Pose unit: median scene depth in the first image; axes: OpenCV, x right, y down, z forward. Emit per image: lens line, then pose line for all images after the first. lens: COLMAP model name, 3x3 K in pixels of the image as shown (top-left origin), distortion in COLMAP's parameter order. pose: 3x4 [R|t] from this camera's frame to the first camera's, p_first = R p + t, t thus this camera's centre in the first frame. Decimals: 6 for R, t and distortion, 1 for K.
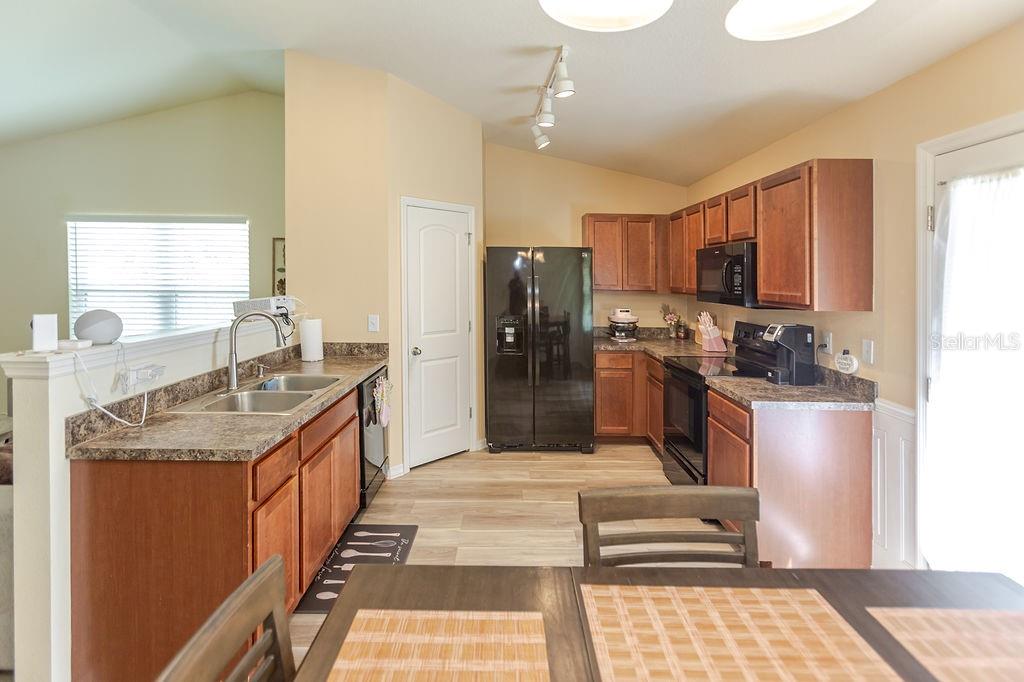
lens RADIAL K [[481.7, 0, 511.7], [0, 481.7, 284.6], [0, 0, 1]] dist [-0.000702, -0.003716]
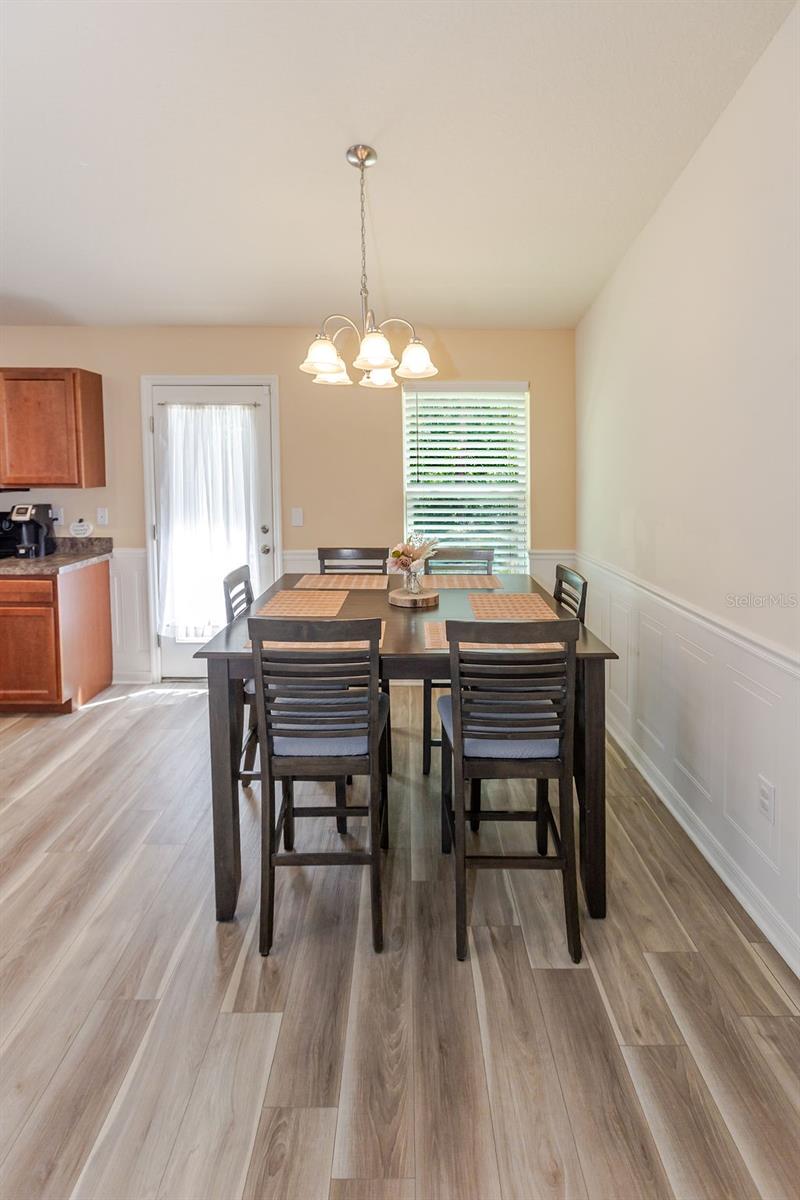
lens RADIAL K [[590.5, 0, 397.6], [0, 590.5, 482.9], [0, 0, 1]] dist [0.016700, 0.002101]
pose [[0.029415, -0.053563, 0.998131, -0.603363], [0.024095, 0.998311, 0.052863, -0.015515], [-0.999277, 0.022495, 0.030656, 0.084182]]
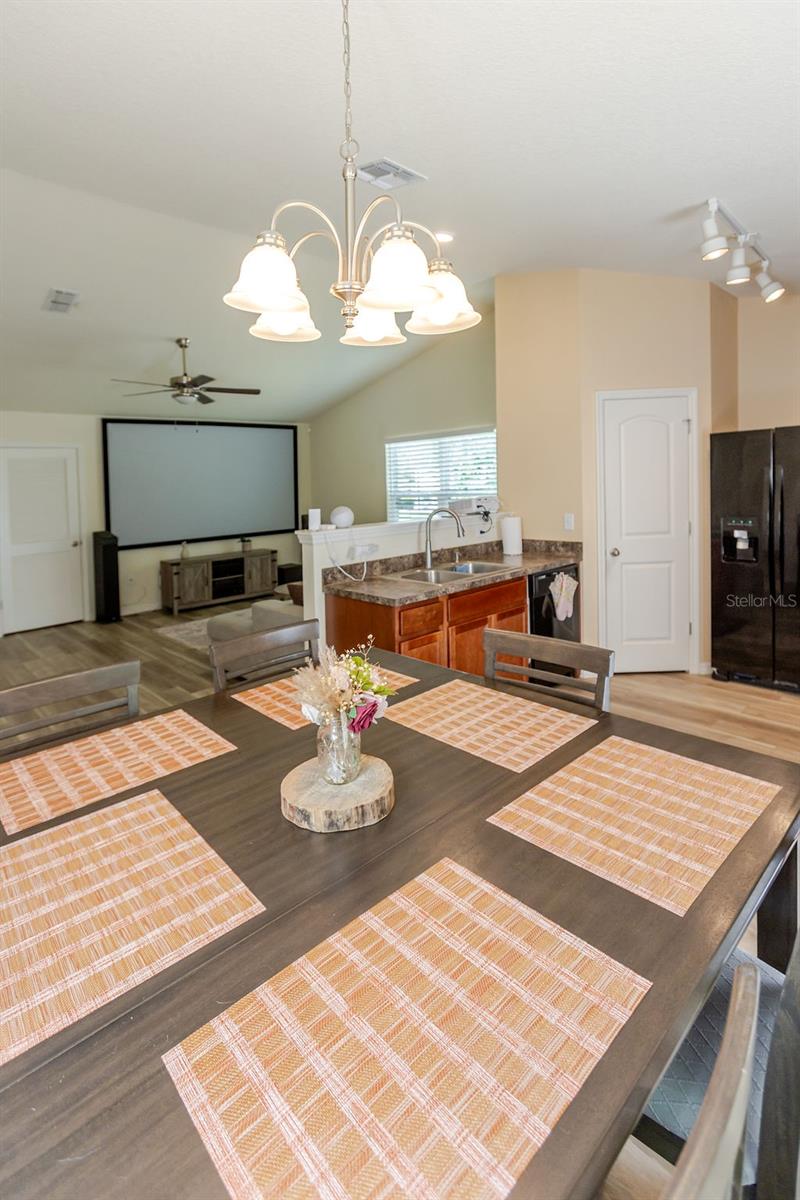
lens RADIAL K [[564.5, 0, 376.0], [0, 564.5, 514.3], [0, 0, 1]] dist [-0.000702, -0.003716]
pose [[0.651798, 0.007227, -0.758358, 0.357028], [0.037684, 0.998411, 0.041903, -0.002827], [0.757456, -0.055890, 0.650489, -0.090351]]
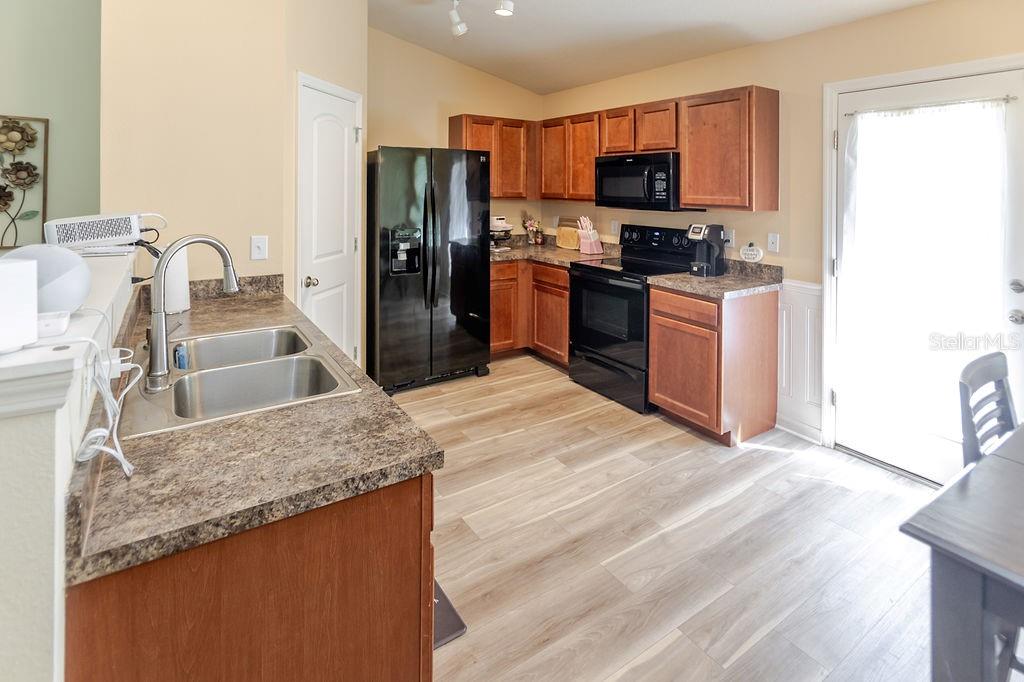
lens RADIAL K [[512.0, 0, 504.4], [0, 512.0, 190.6], [0, 0, 1]] dist [-0.011245, 0.000063]
pose [[0.839305, -0.003563, 0.543649, -0.390071], [0.005584, 0.999982, -0.002068, 0.000823], [-0.543632, 0.004771, 0.839310, 0.180128]]
